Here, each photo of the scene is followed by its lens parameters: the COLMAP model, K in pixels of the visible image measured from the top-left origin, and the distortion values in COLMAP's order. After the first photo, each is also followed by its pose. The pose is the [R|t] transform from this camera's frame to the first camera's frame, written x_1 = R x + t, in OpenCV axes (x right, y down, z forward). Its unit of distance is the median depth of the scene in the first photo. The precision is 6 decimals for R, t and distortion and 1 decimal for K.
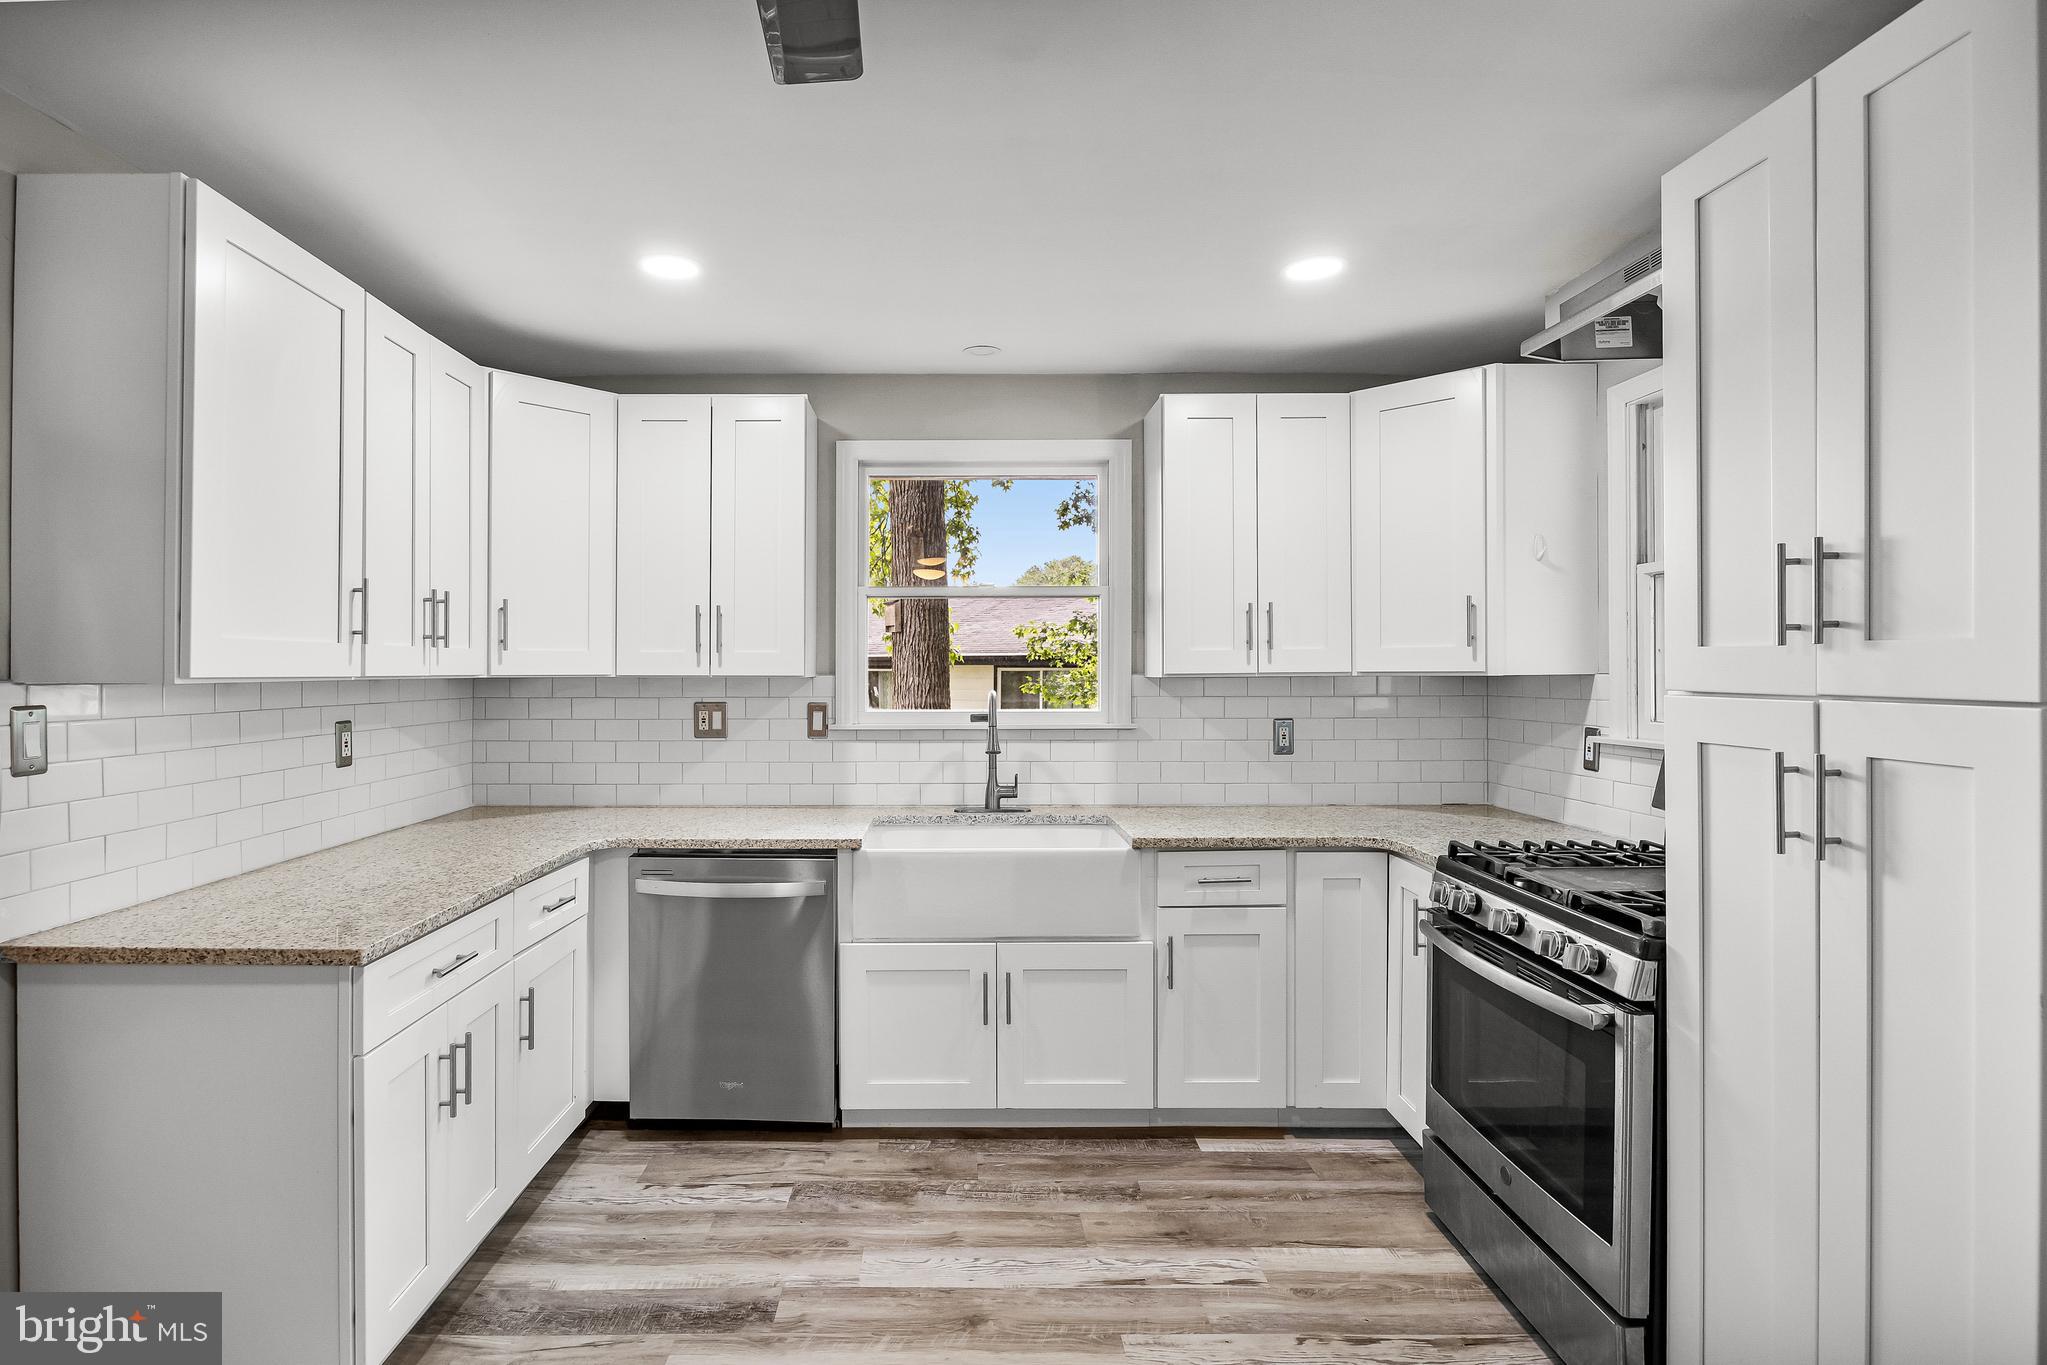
lens RADIAL K [[984.1, 0, 948.7], [0, 984.1, 674.6], [0, 0, 1]] dist [-0.014626, 0.000611]
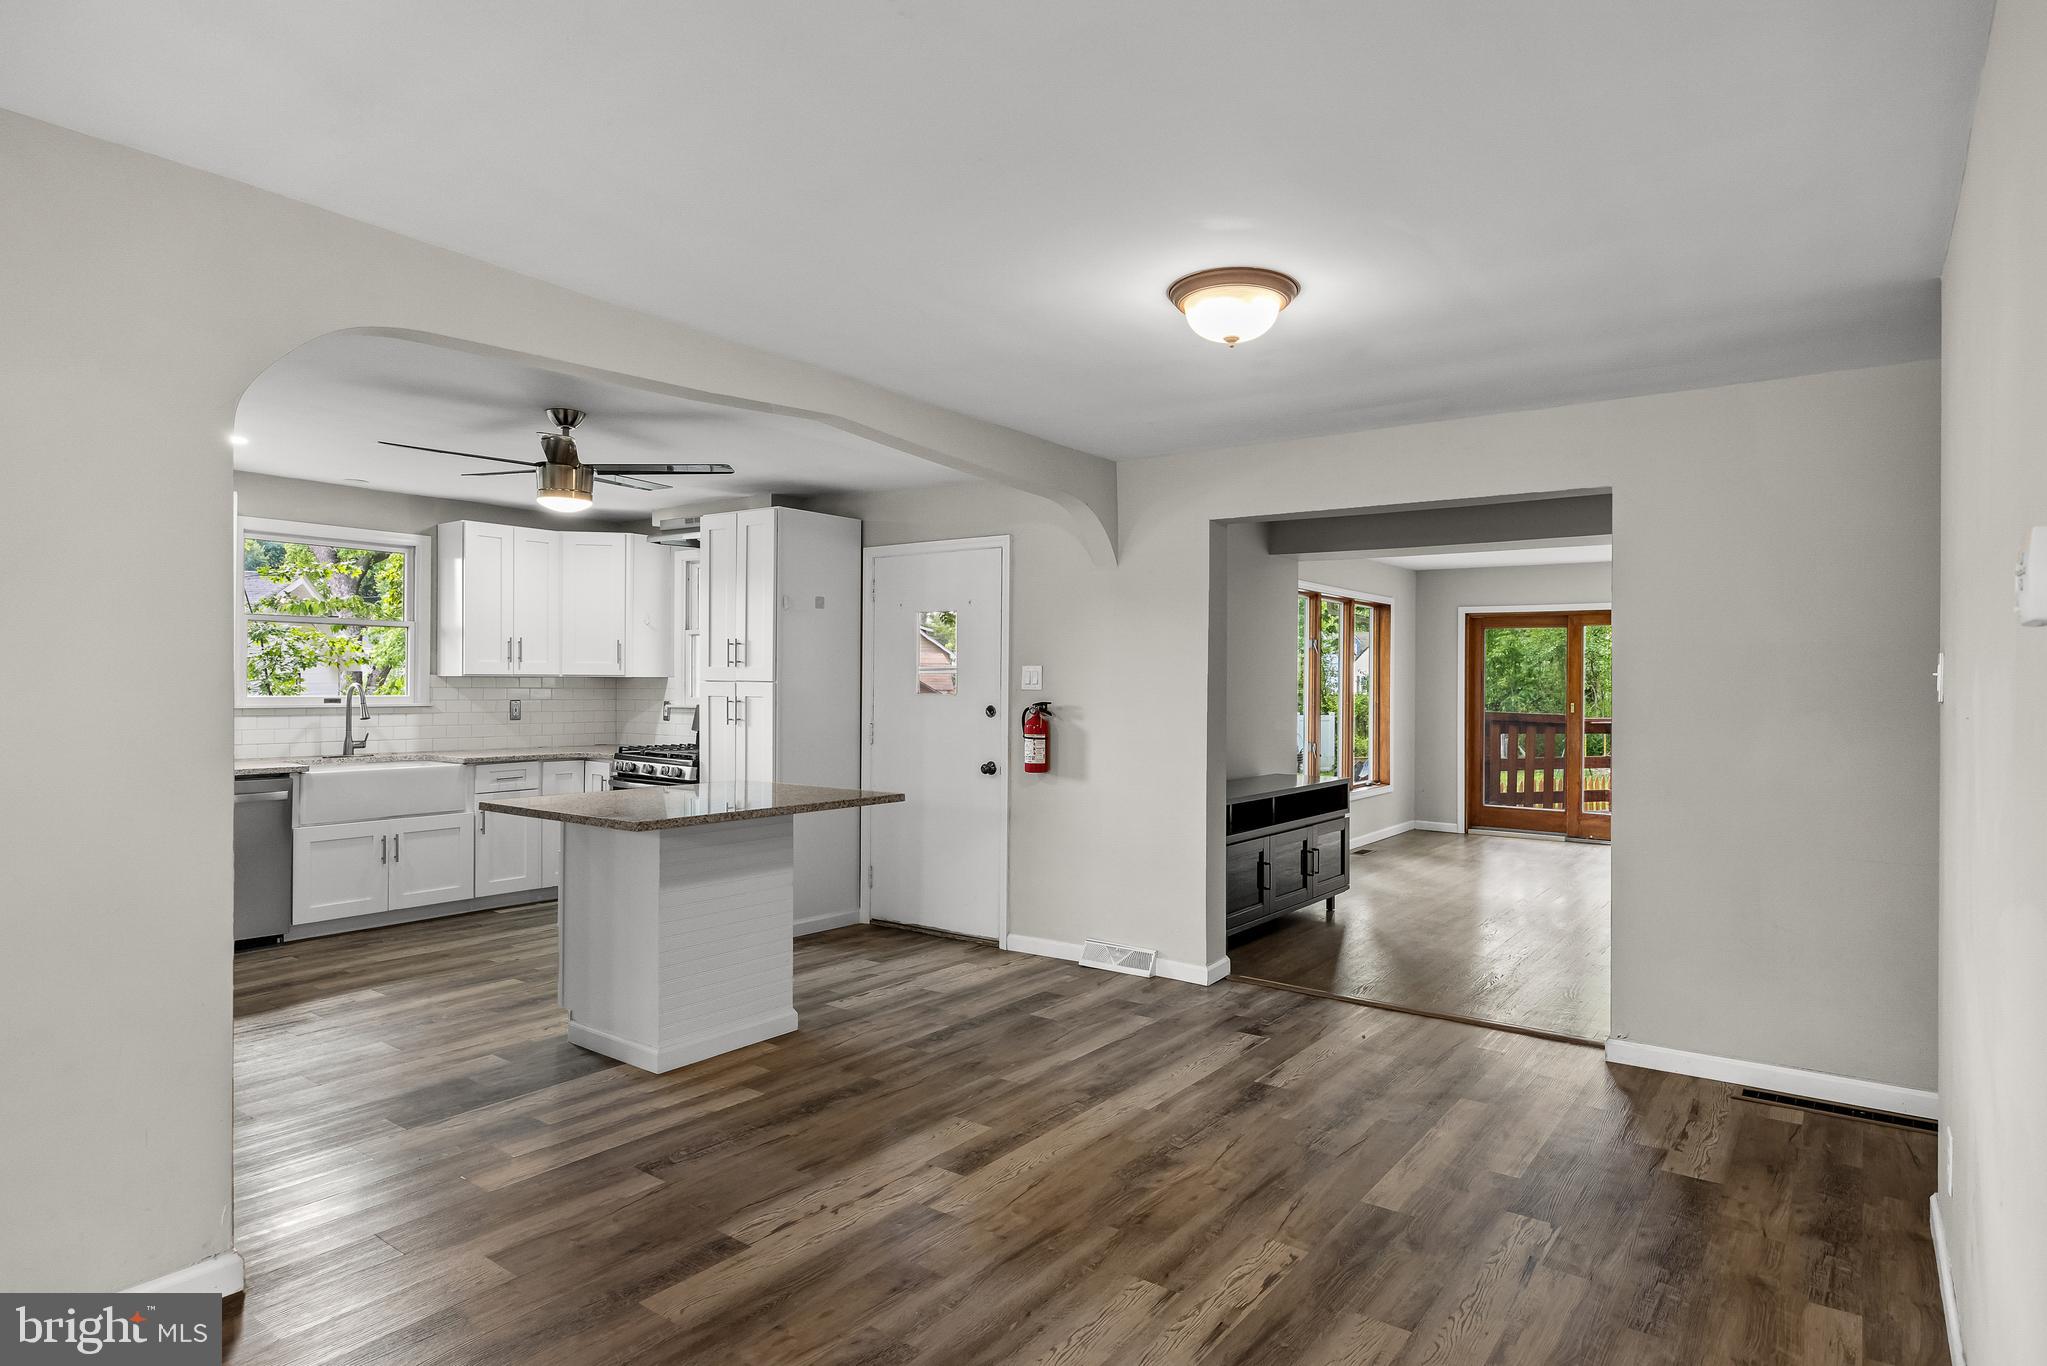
lens RADIAL K [[1135.1, 0, 1023.5], [0, 1135.1, 683.0], [0, 0, 1]] dist [0.000826, -0.000915]
pose [[0.595730, 0.008329, 0.803141, -0.951977], [-0.006242, 0.999964, -0.005741, 0.023610], [-0.803160, -0.001593, 0.595761, -1.214022]]
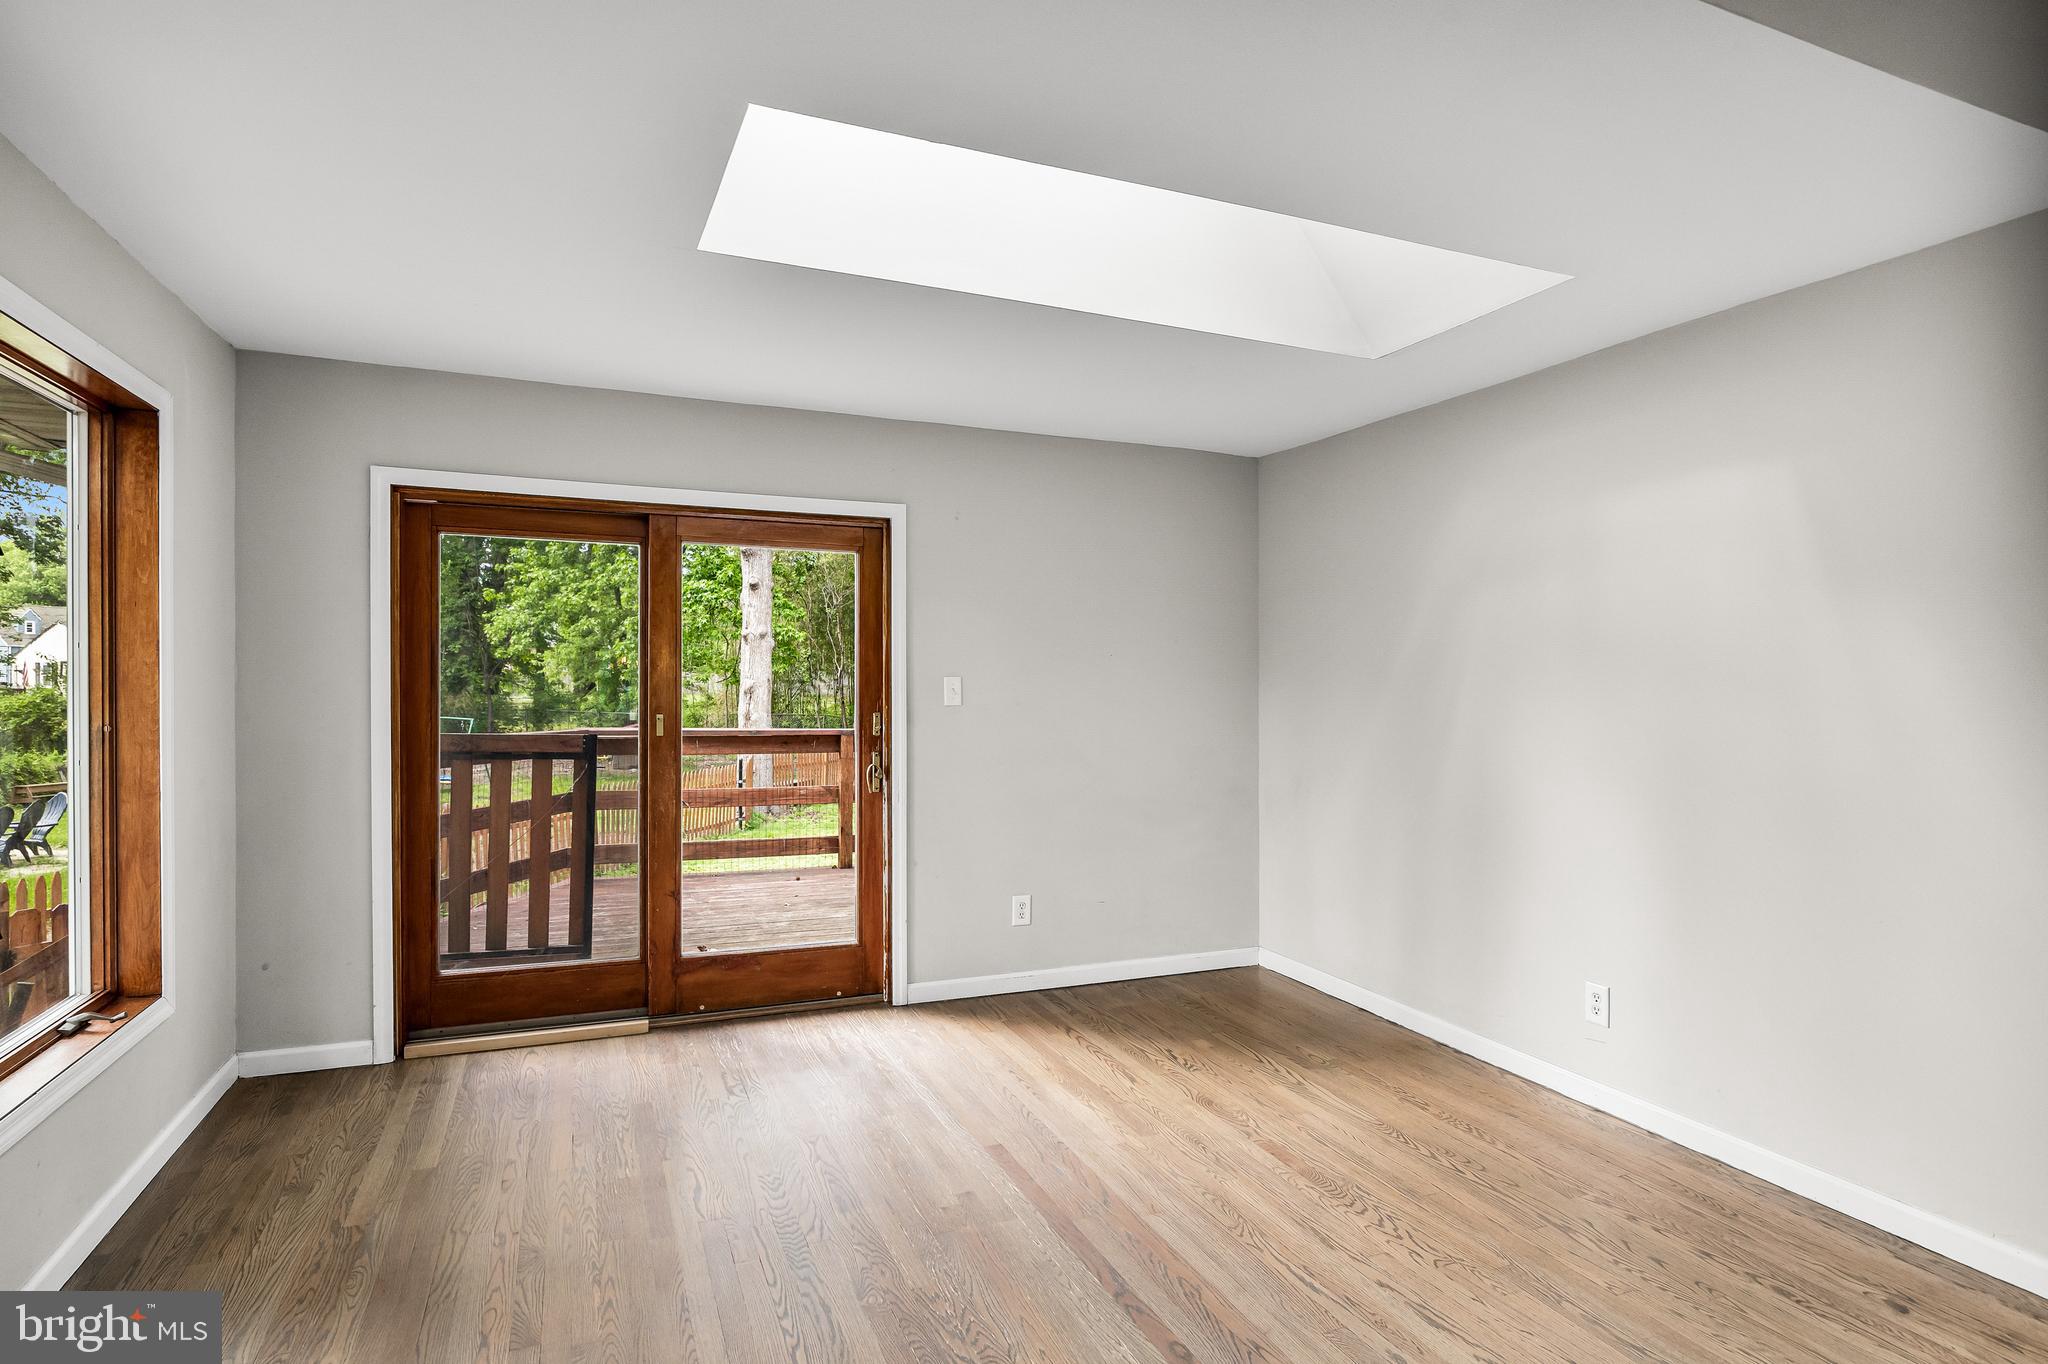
lens RADIAL K [[1093.7, 0, 1079.5], [0, 1093.7, 688.7], [0, 0, 1]] dist [-0.002631, -0.000190]
pose [[-0.391116, -0.007983, 0.920307, 1.227043], [0.003615, 0.999941, 0.010210, 0.003131], [-0.920334, 0.007321, -0.391064, -0.439121]]
